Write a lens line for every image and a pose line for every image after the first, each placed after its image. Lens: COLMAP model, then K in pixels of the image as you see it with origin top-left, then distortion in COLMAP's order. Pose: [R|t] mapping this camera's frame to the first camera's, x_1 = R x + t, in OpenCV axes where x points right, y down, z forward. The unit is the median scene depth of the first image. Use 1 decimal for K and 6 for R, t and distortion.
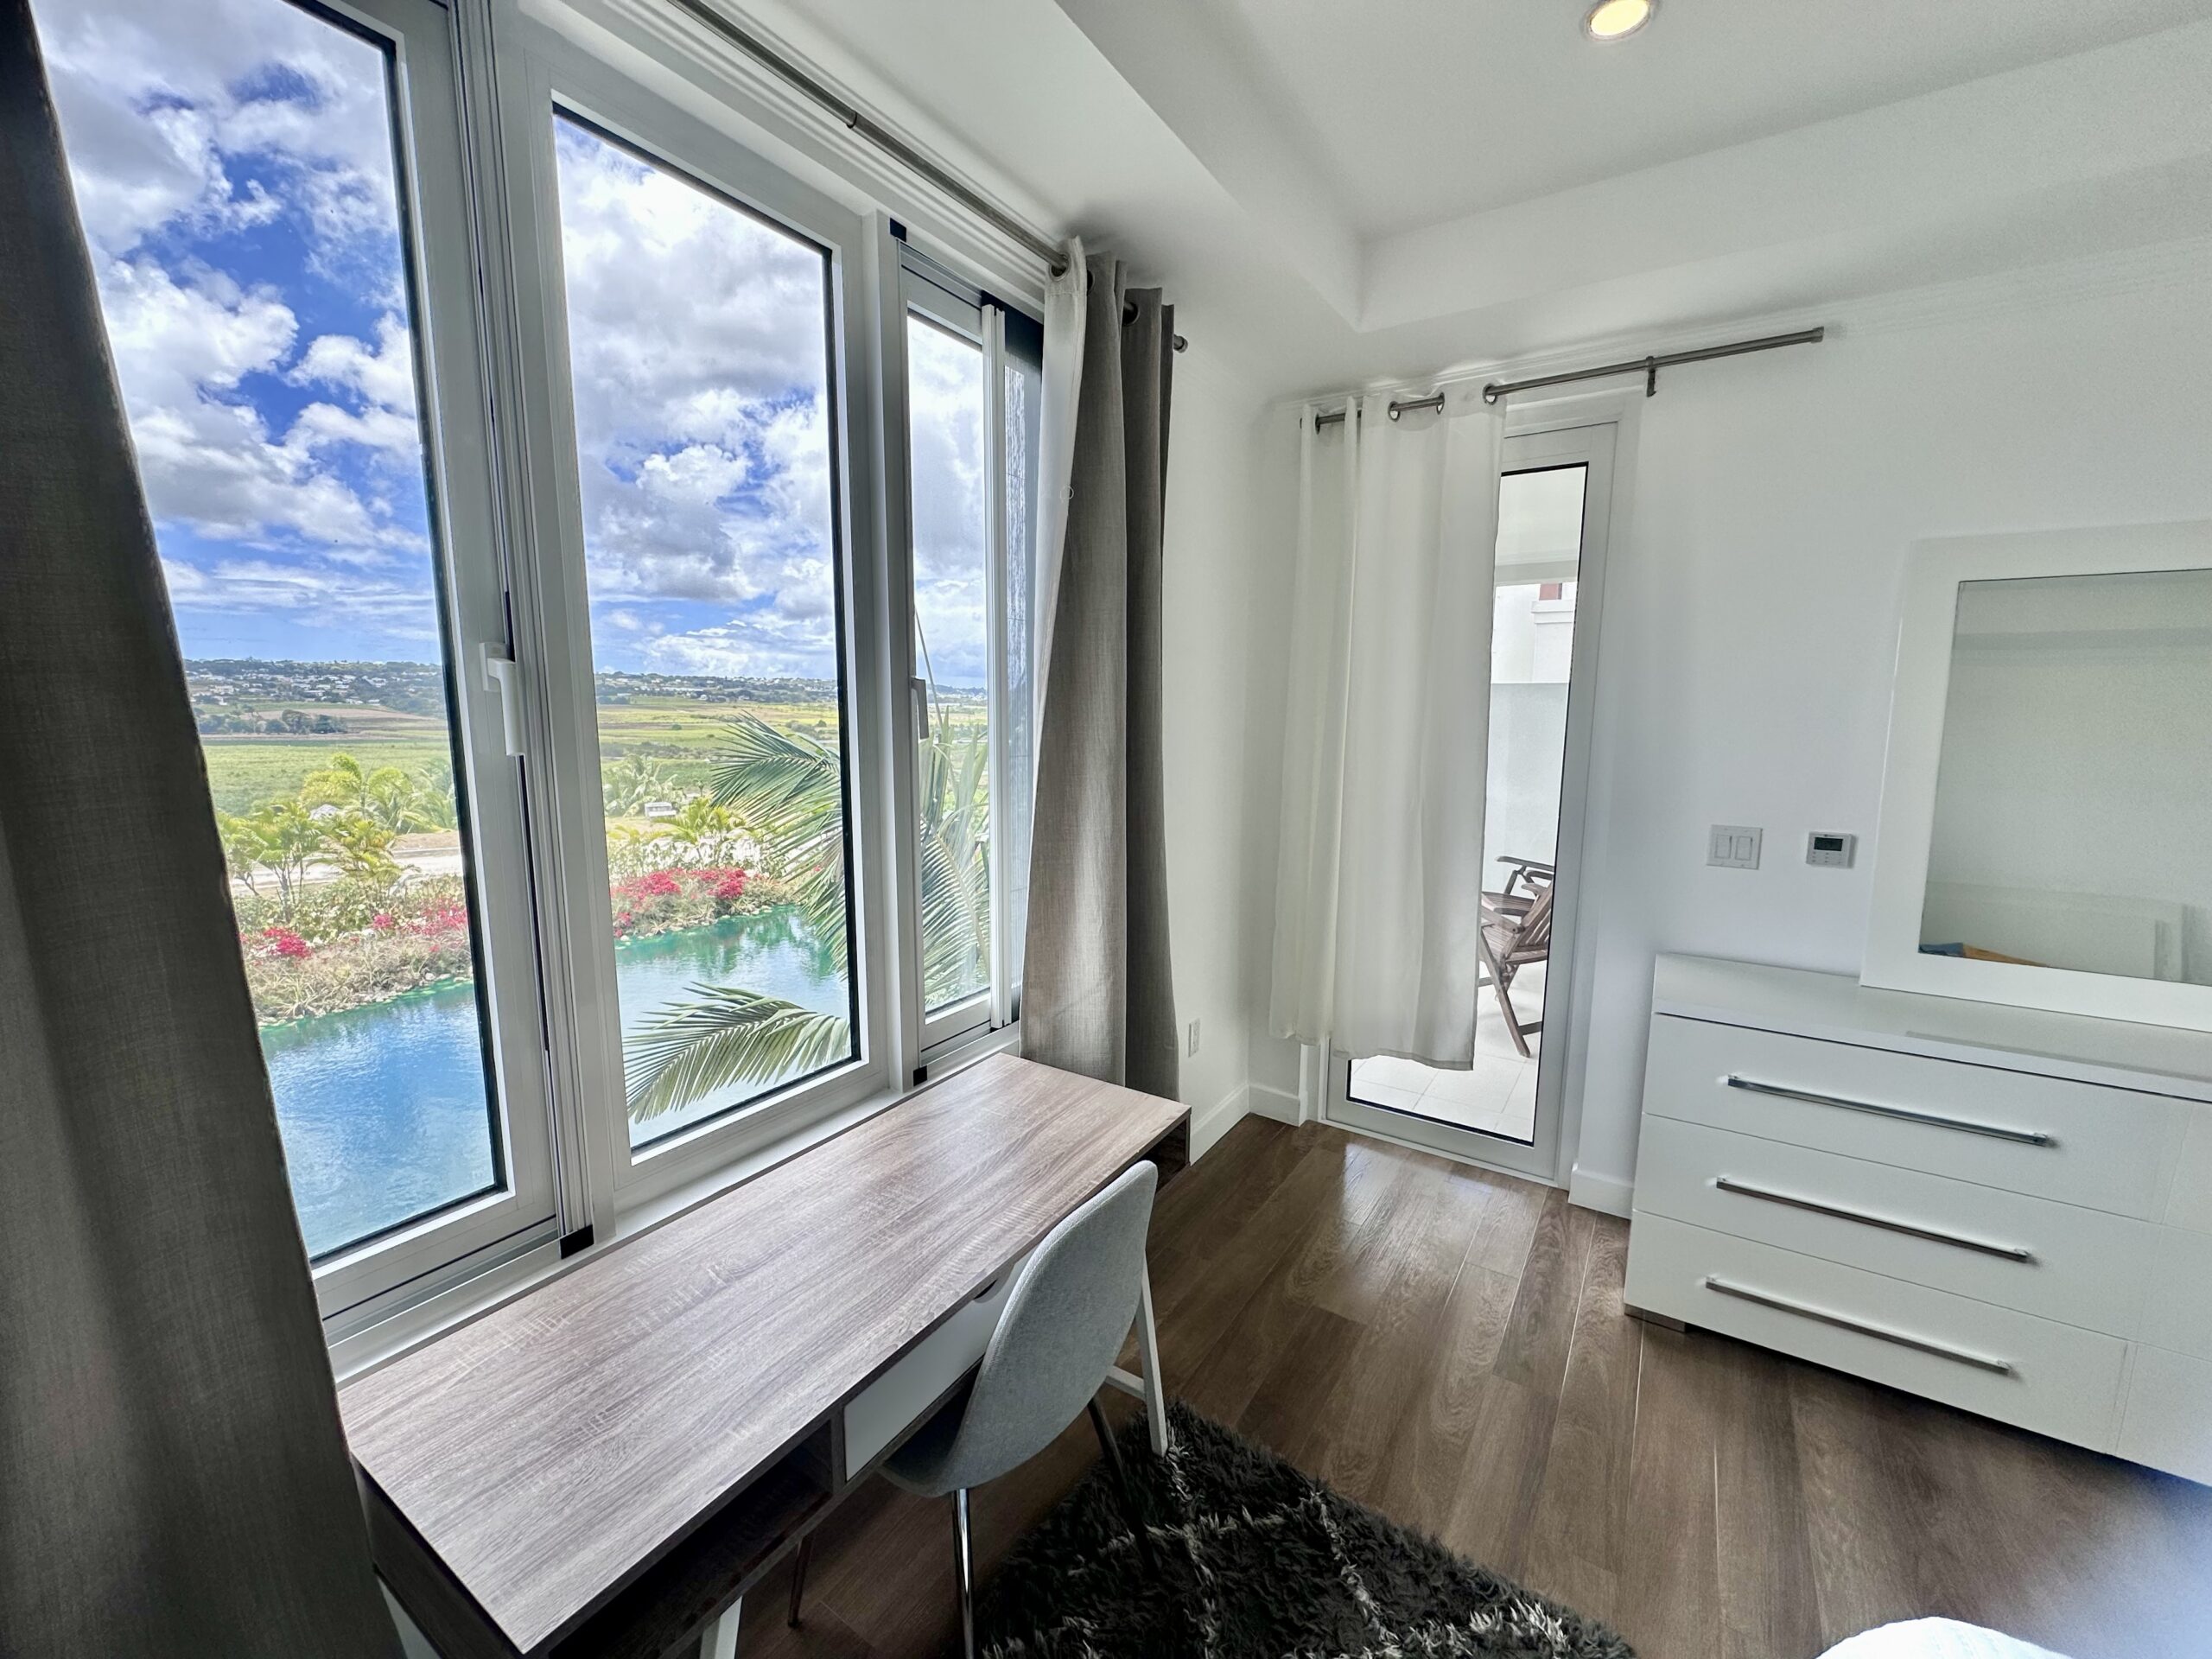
lens RADIAL K [[886.5, 0, 1106.0], [0, 886.5, 829.5], [0, 0, 1]] dist [-0.003072, 0.000320]
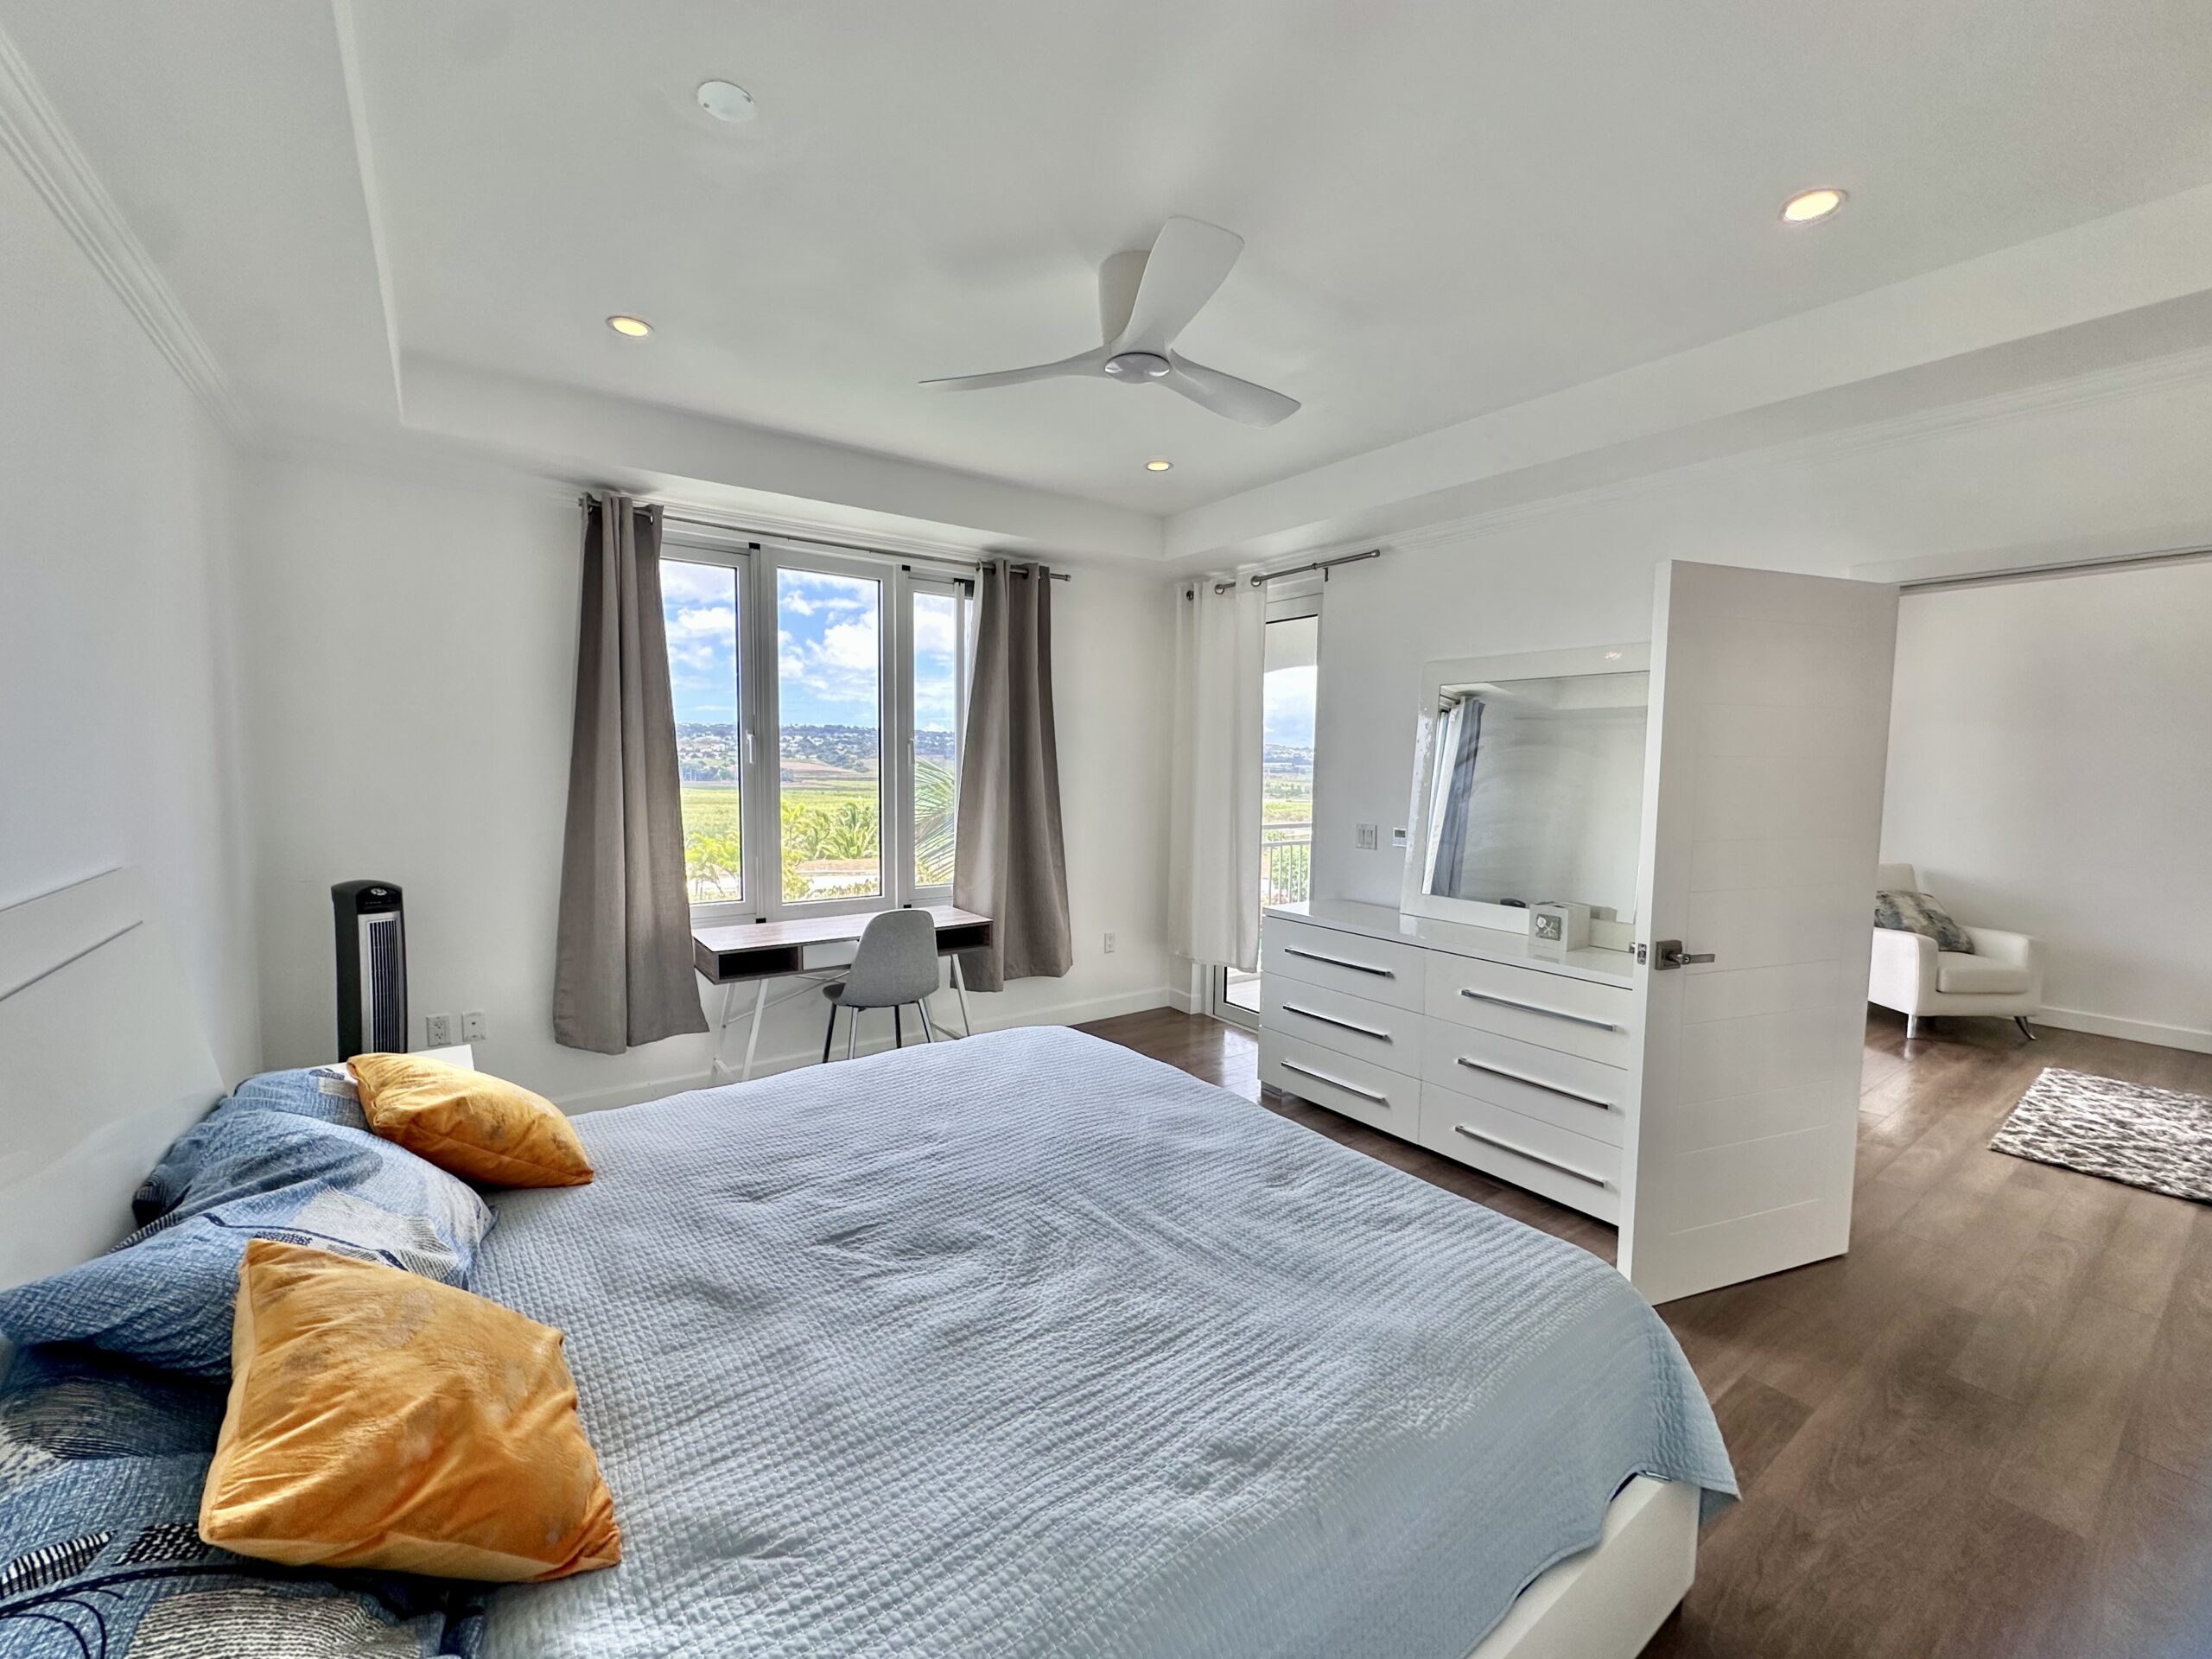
lens RADIAL K [[886.5, 0, 1106.0], [0, 886.5, 829.5], [0, 0, 1]] dist [-0.003072, 0.000320]
pose [[0.932968, 0.035738, -0.358182, 0.810142], [-0.059267, 0.996730, -0.054927, 0.123803], [0.355047, 0.072474, 0.932035, -0.737255]]
